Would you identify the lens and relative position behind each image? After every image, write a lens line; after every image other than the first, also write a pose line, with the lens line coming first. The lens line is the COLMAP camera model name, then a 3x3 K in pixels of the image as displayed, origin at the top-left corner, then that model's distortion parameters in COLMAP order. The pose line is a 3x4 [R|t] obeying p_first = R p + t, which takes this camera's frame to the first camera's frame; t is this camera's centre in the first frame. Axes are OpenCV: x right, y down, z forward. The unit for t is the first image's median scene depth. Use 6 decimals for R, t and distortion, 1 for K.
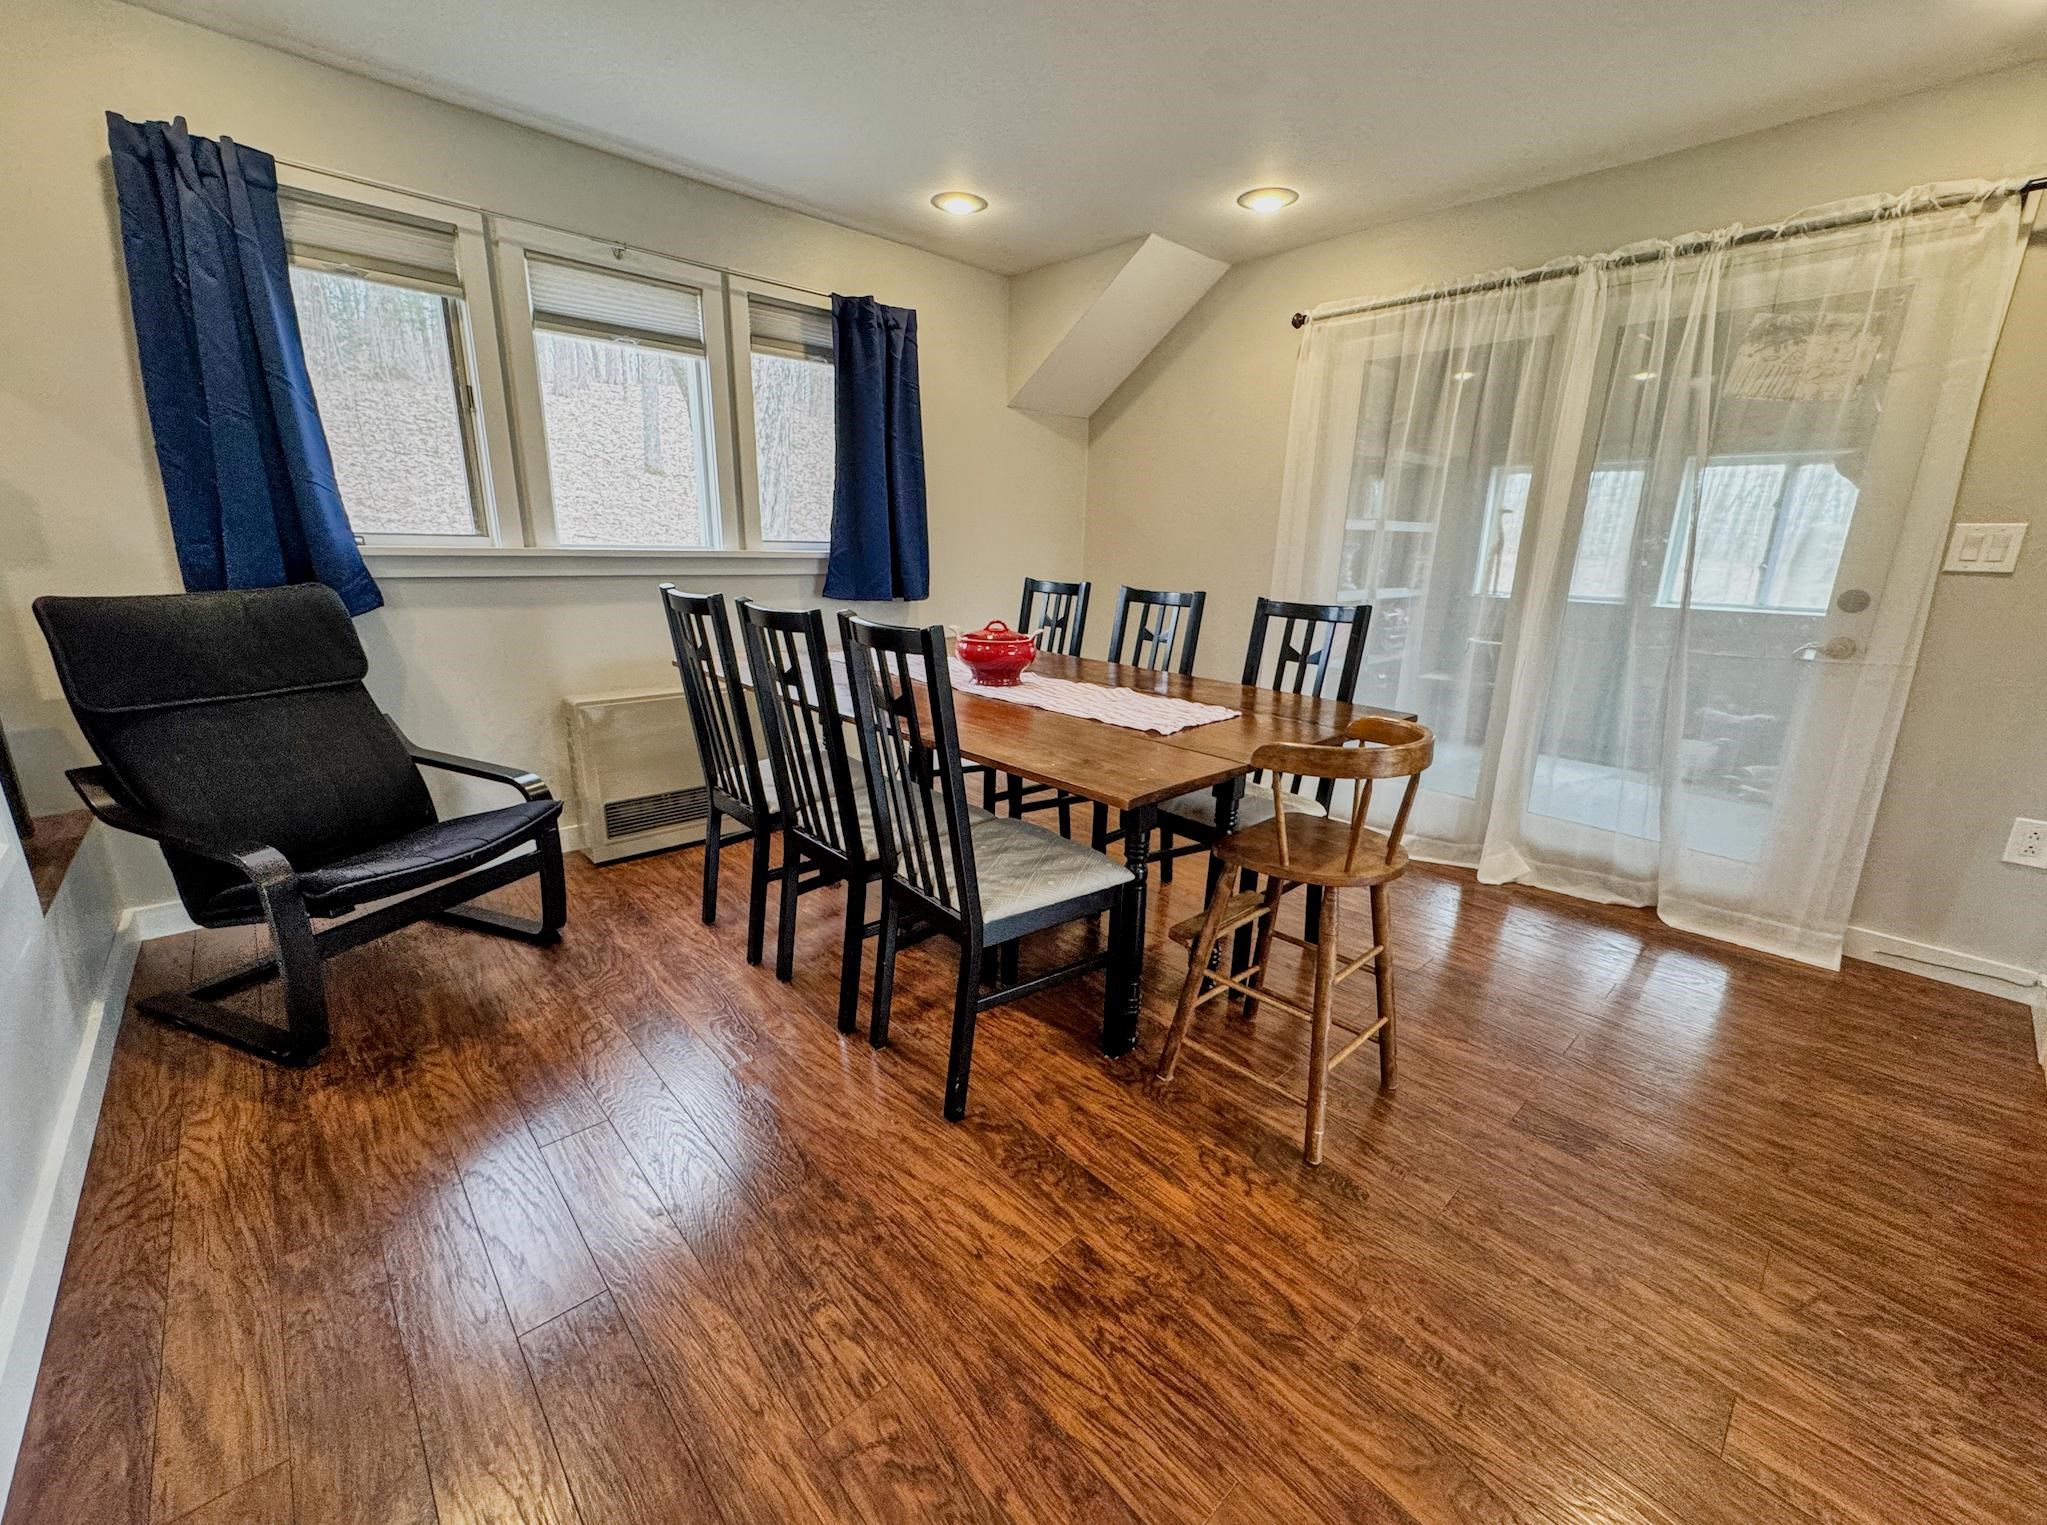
lens RADIAL K [[827.3, 0, 1016.5], [0, 827.3, 762.5], [0, 0, 1]] dist [-0.002410, 0.000034]
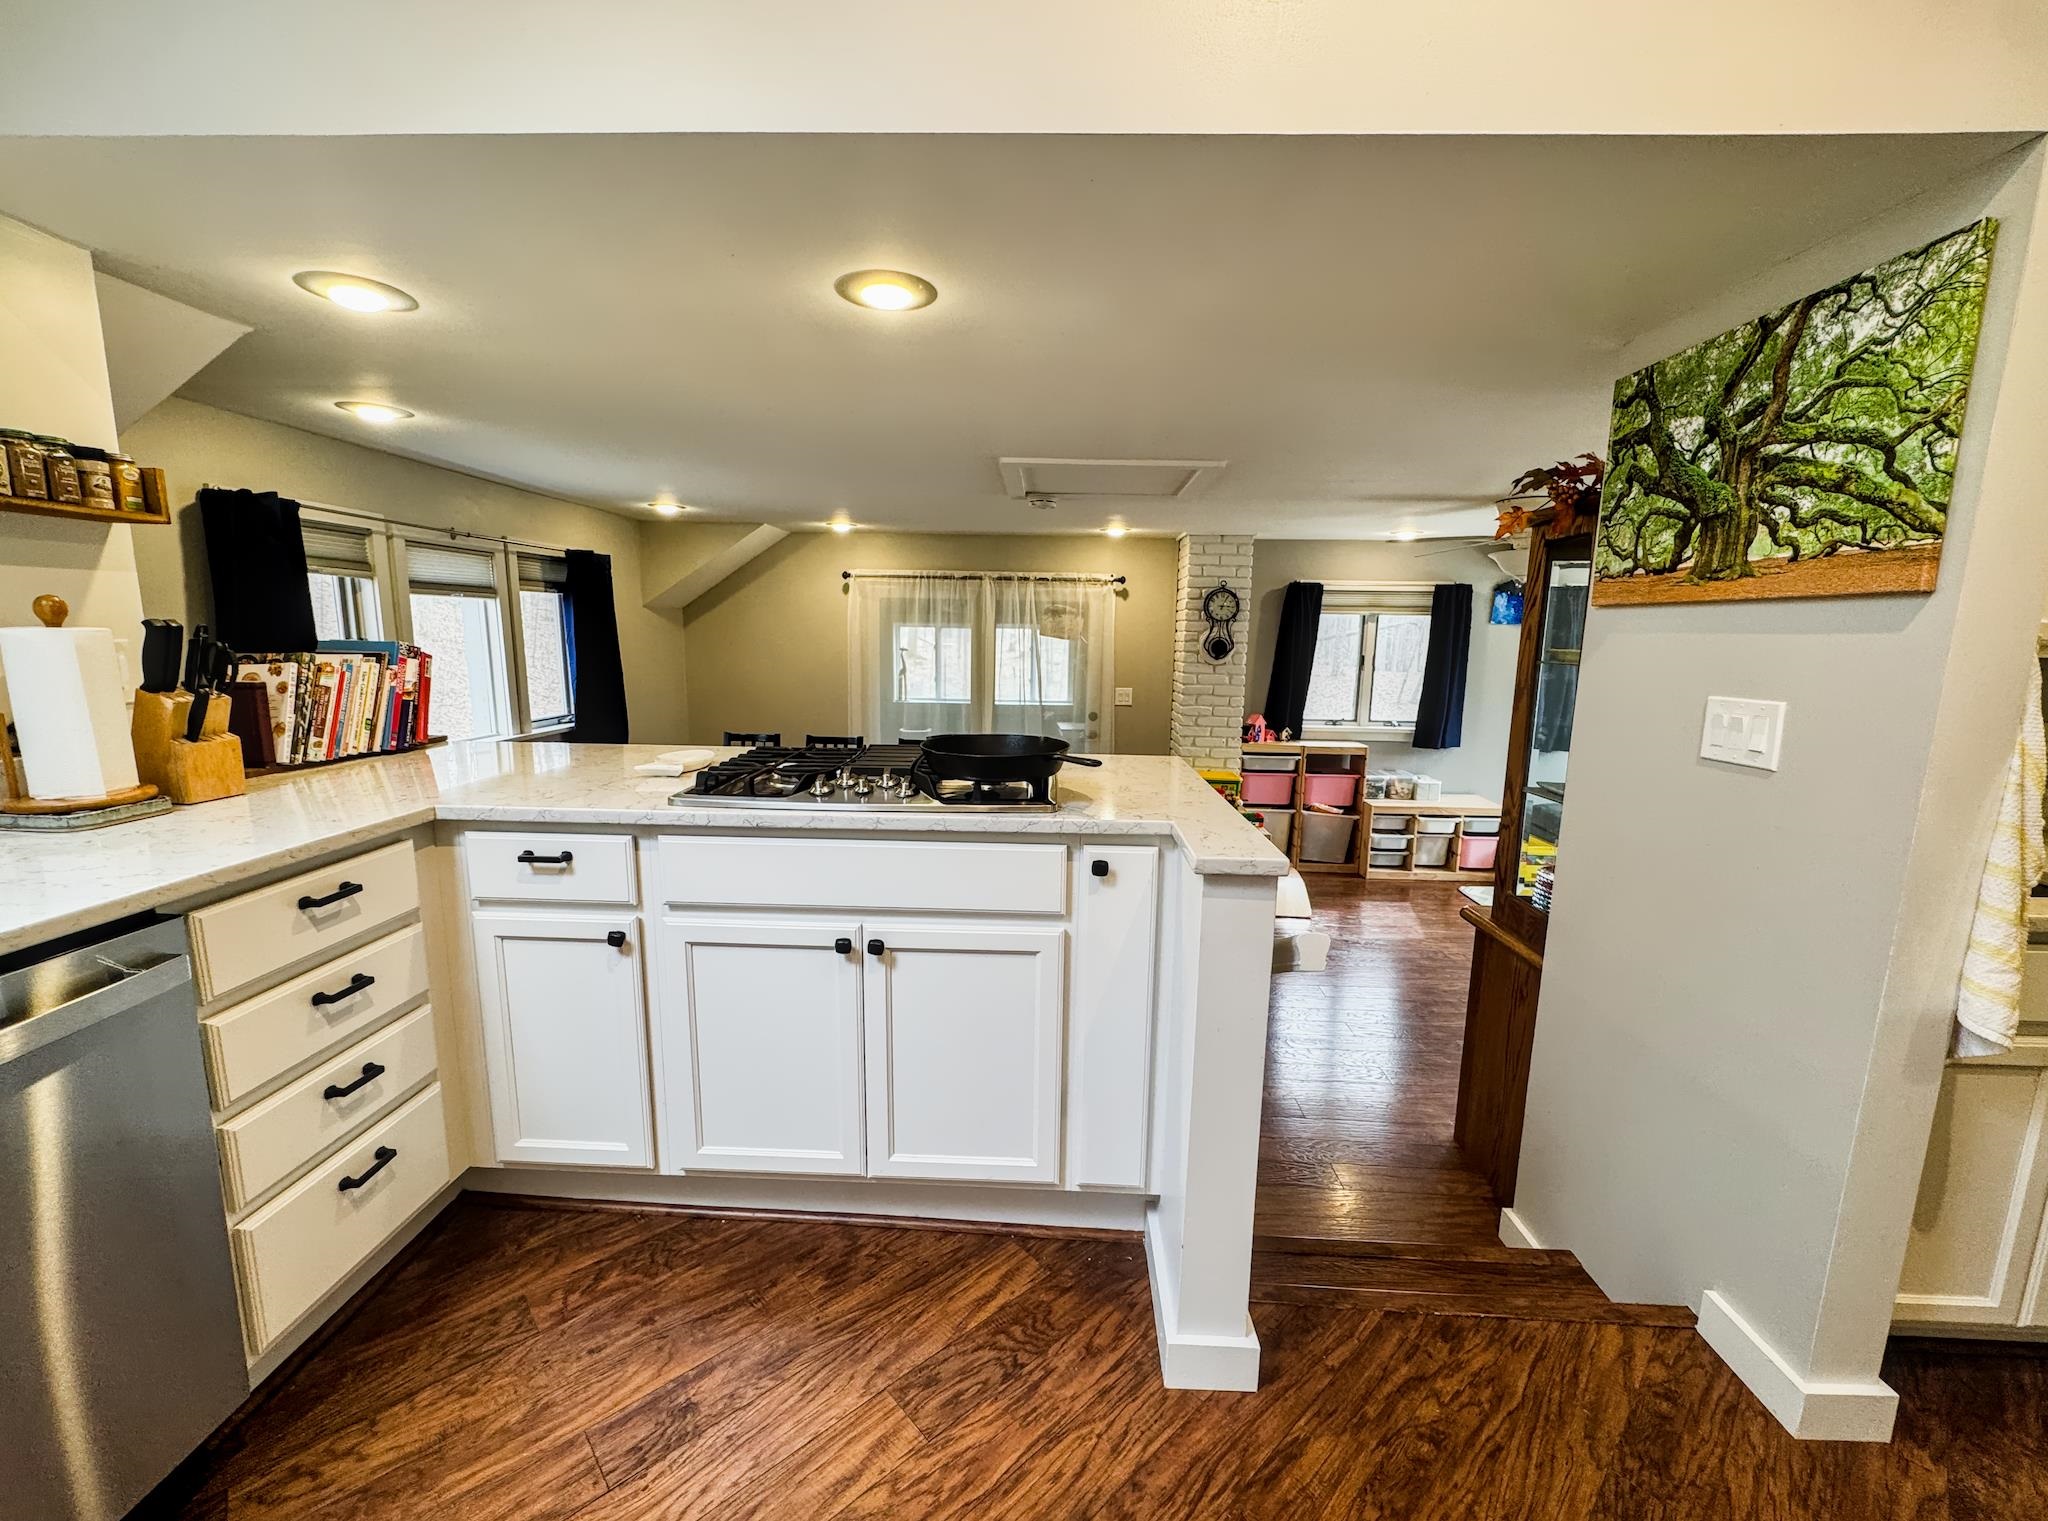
lens RADIAL K [[827.7, 0, 1027.9], [0, 827.7, 760.7], [0, 0, 1]] dist [-0.002410, 0.000034]
pose [[0.697854, -0.122903, 0.705617, -0.871436], [0.184121, 0.982843, -0.010905, -0.064247], [-0.692170, 0.137529, 0.708510, -0.602065]]
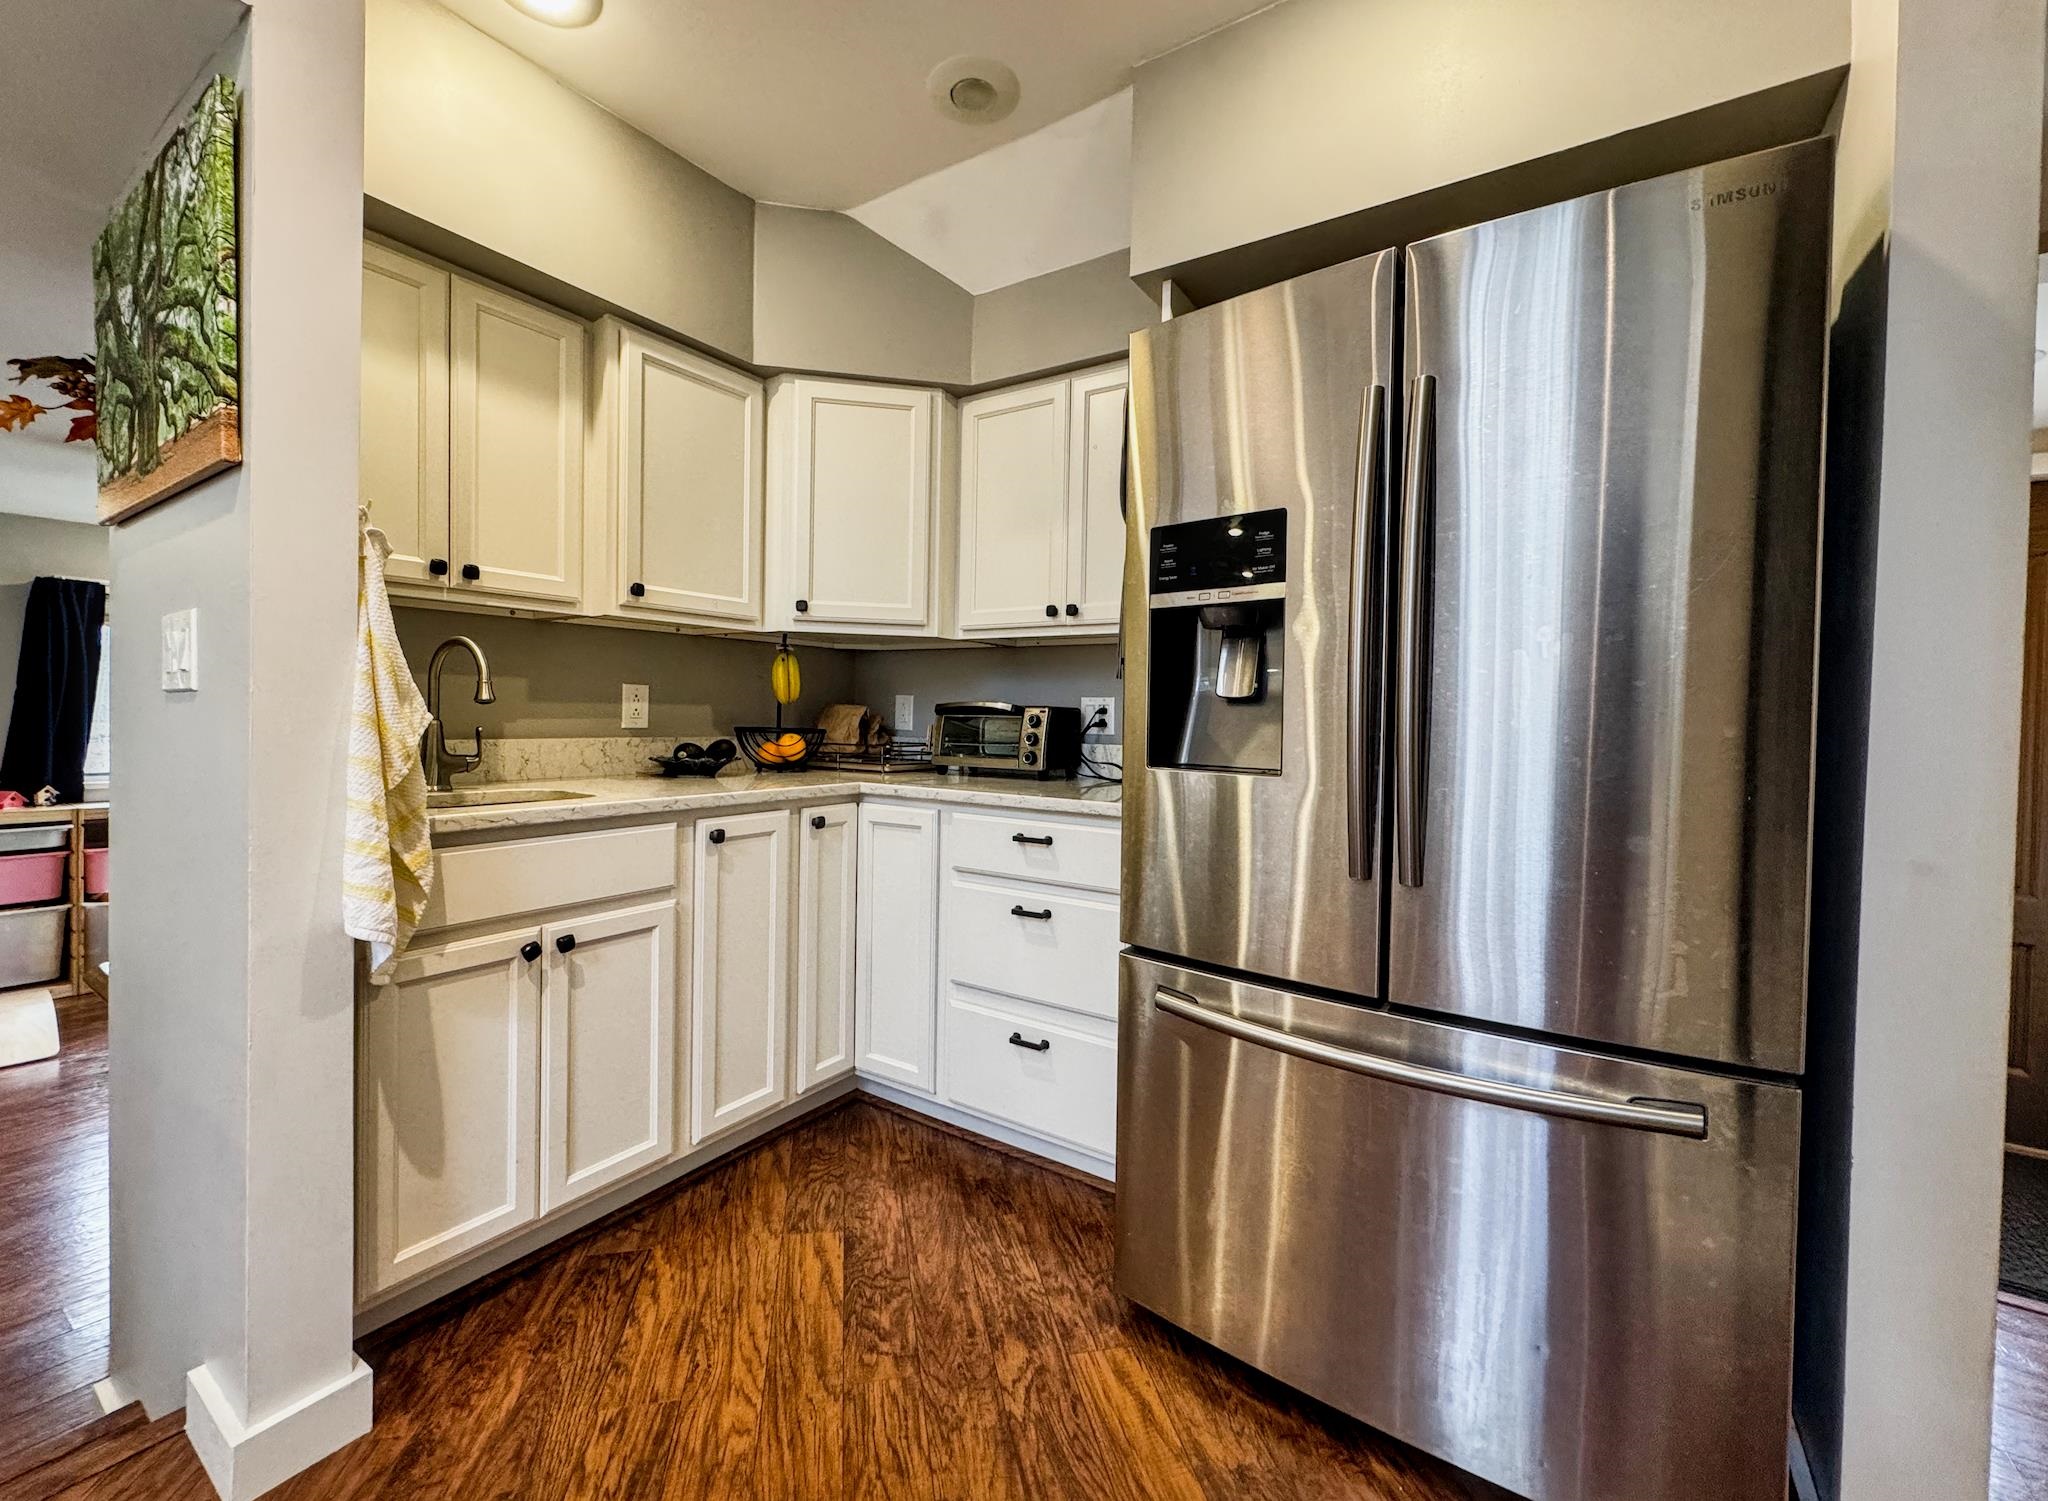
lens RADIAL K [[827.7, 0, 1006.3], [0, 827.7, 733.7], [0, 0, 1]] dist [-0.002410, 0.000034]
pose [[-0.234198, -0.044051, 0.971191, -0.686217], [0.229088, 0.968341, 0.099165, 0.116705], [-0.944812, 0.245712, -0.216692, -0.889657]]
